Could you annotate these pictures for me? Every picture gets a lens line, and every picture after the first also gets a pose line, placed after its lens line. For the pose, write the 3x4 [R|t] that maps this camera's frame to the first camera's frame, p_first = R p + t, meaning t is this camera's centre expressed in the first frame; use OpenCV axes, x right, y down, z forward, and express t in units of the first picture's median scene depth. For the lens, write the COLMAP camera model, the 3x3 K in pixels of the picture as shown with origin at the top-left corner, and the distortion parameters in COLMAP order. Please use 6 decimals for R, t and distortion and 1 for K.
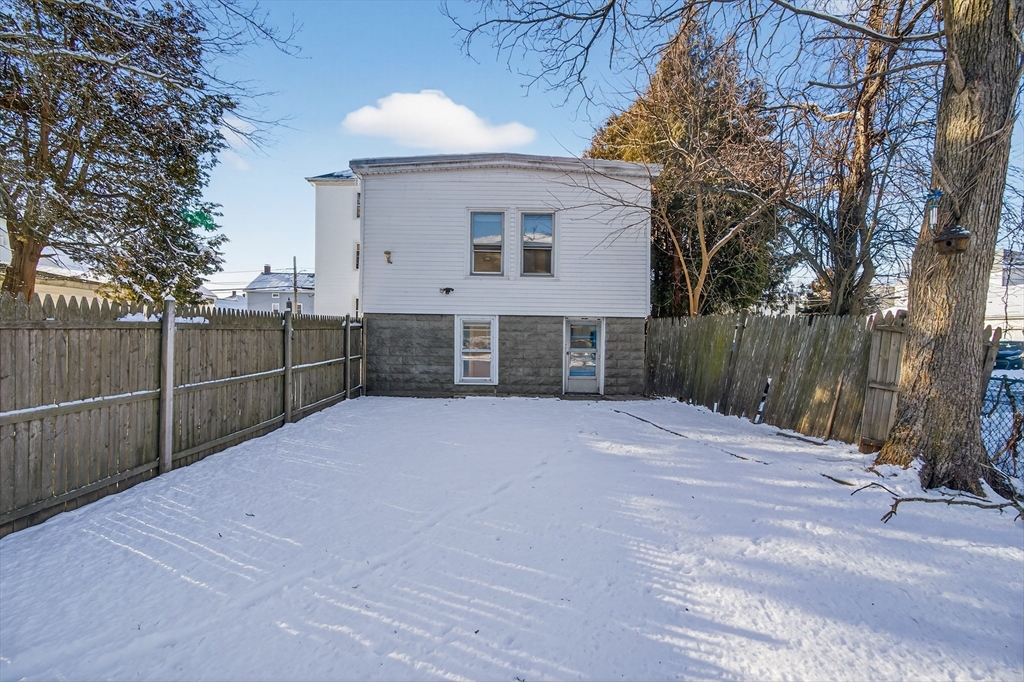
lens RADIAL K [[454.3, 0, 508.1], [0, 454.3, 339.3], [0, 0, 1]] dist [0.000685, 0.000316]
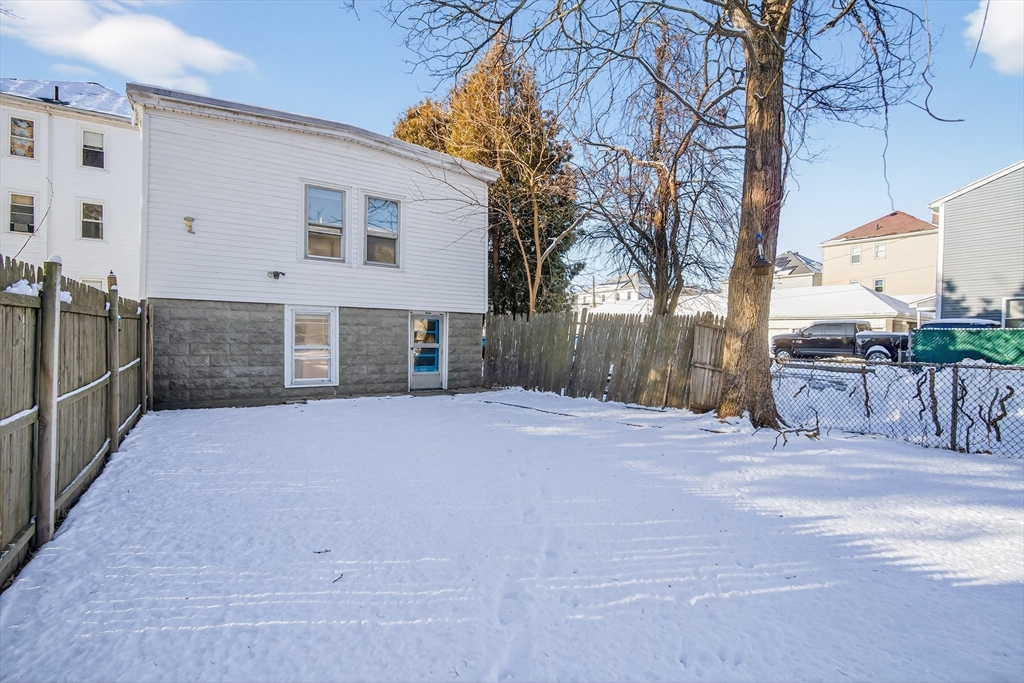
lens RADIAL K [[469.3, 0, 512.0], [0, 469.3, 341.5], [0, 0, 1]] dist [-0.004395, -0.000151]
pose [[0.836270, -0.006821, 0.548276, -0.242025], [0.002643, 0.999961, 0.008409, 0.007816], [-0.548312, -0.005583, 0.836255, 0.052572]]
